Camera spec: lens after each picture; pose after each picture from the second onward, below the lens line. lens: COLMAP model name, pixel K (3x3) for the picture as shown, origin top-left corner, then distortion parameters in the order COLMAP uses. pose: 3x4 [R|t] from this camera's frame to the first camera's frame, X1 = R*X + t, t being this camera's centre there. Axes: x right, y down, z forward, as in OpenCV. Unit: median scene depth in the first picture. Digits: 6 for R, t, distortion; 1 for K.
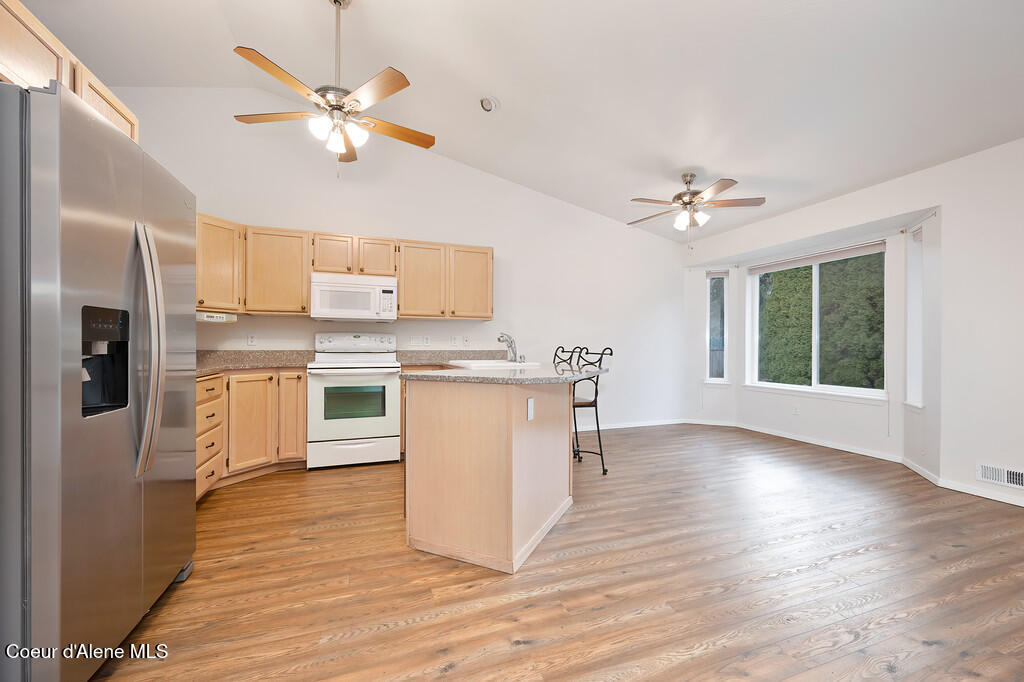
lens RADIAL K [[411.1, 0, 514.5], [0, 411.1, 345.8], [0, 0, 1]] dist [-0.000095, 0.000206]
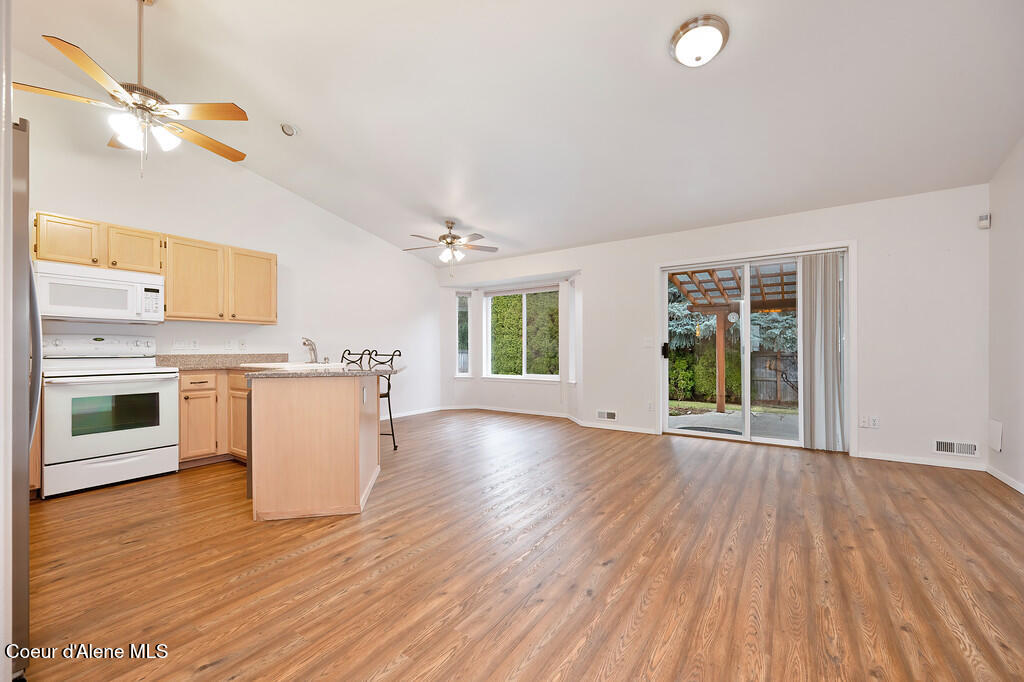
lens RADIAL K [[405.9, 0, 515.6], [0, 405.9, 348.8], [0, 0, 1]] dist [-0.000225, -0.000021]
pose [[0.809187, -0.004357, 0.587536, -0.206039], [0.005064, 0.999987, 0.000441, 0.001538], [-0.587530, 0.002618, 0.809198, -0.224614]]
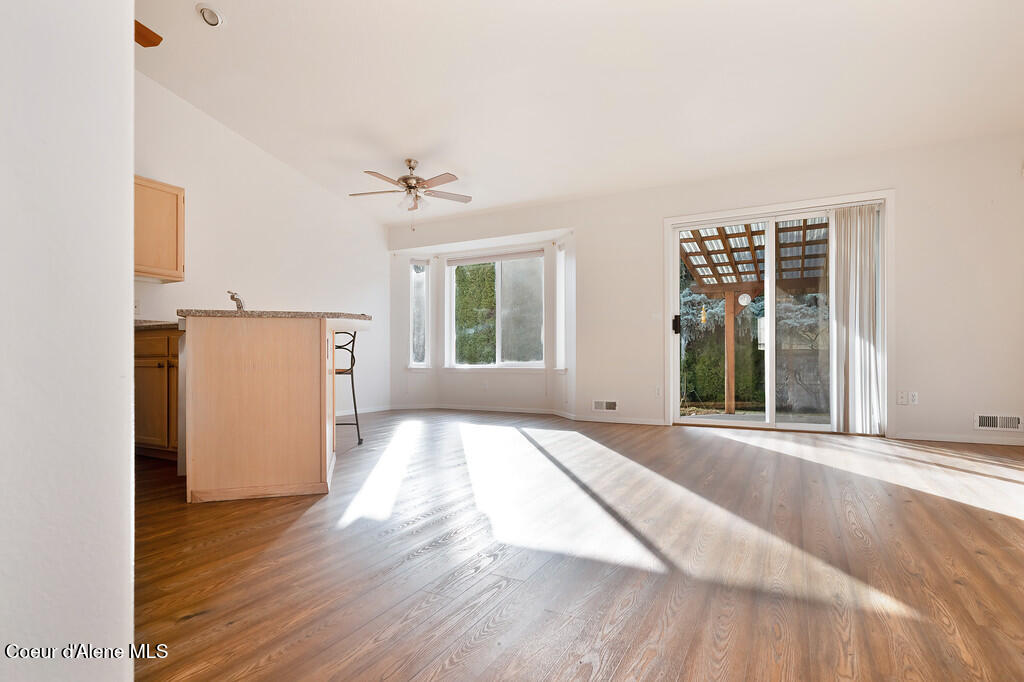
lens RADIAL K [[518.2, 0, 514.9], [0, 518.2, 360.9], [0, 0, 1]] dist [-0.002046, -0.000021]
pose [[0.746443, -0.003354, 0.665441, -0.295259], [0.002686, 0.999994, 0.002026, 0.109187], [-0.665444, 0.000275, 0.746448, -0.193793]]
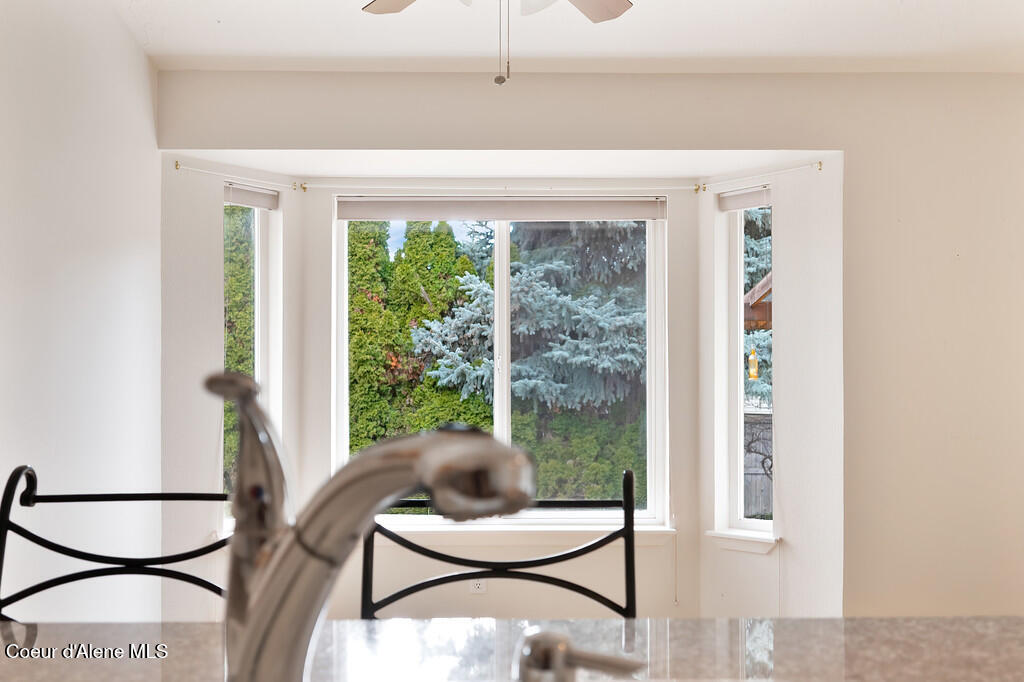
lens RADIAL K [[910.9, 0, 516.5], [0, 910.9, 379.6], [0, 0, 1]] dist [0.000535, -0.002188]
pose [[0.333537, 0.018311, 0.942559, -0.164069], [0.002030, 0.999795, -0.020142, -0.025423], [-0.942735, 0.008631, 0.333432, 0.869378]]
